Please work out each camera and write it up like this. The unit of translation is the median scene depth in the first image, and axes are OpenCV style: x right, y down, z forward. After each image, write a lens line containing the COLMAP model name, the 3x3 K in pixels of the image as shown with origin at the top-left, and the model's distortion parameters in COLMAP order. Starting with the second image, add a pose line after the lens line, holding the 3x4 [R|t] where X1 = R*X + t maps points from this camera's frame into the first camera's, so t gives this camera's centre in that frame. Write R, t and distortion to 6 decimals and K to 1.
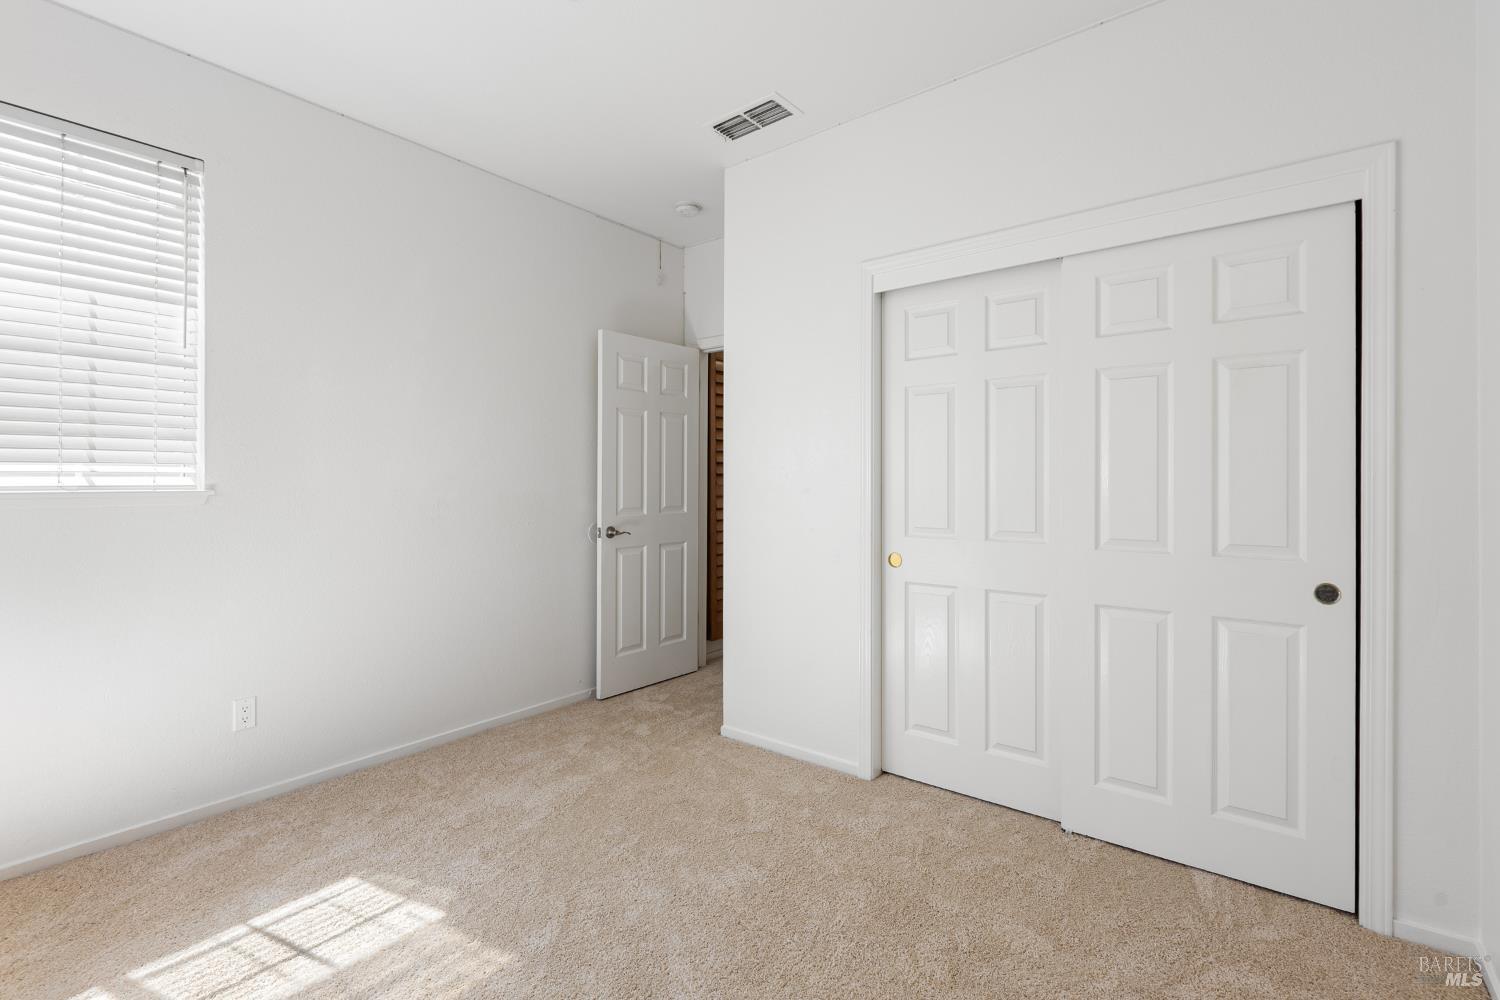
lens RADIAL K [[666.6, 0, 746.7], [0, 666.6, 489.7], [0, 0, 1]] dist [-0.001316, -0.000606]
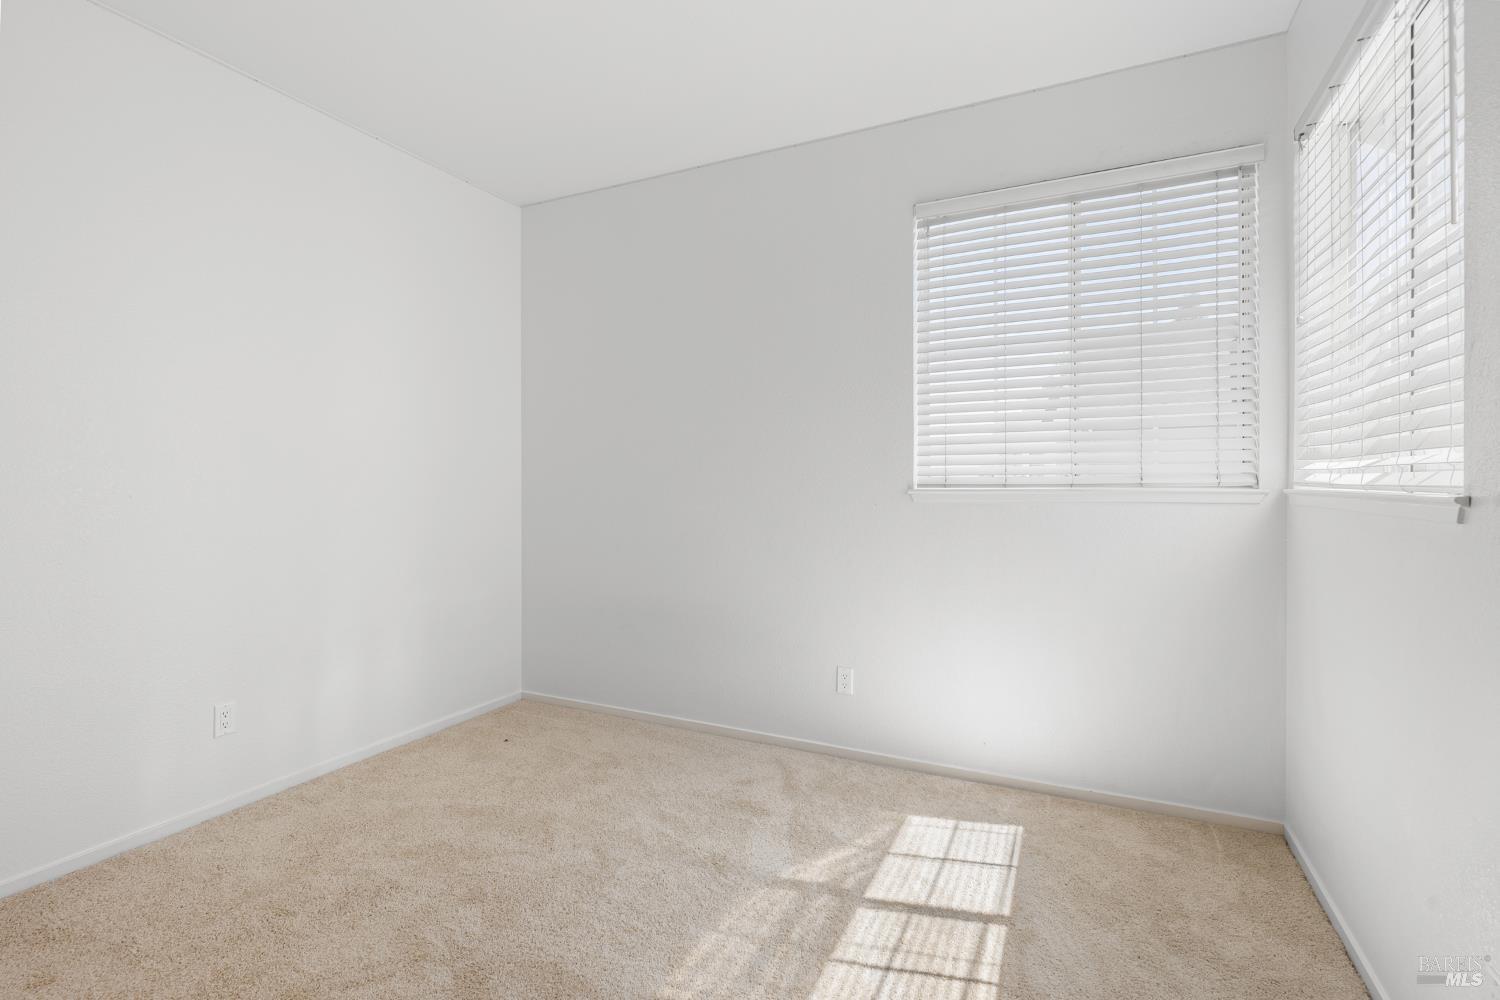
lens RADIAL K [[702.5, 0, 756.3], [0, 702.5, 490.7], [0, 0, 1]] dist [-0.002777, -0.000972]
pose [[-0.973711, 0.003254, -0.227765, -0.251833], [-0.002727, 0.999660, 0.025942, -0.020101], [0.227771, 0.025881, -0.973371, 1.895607]]
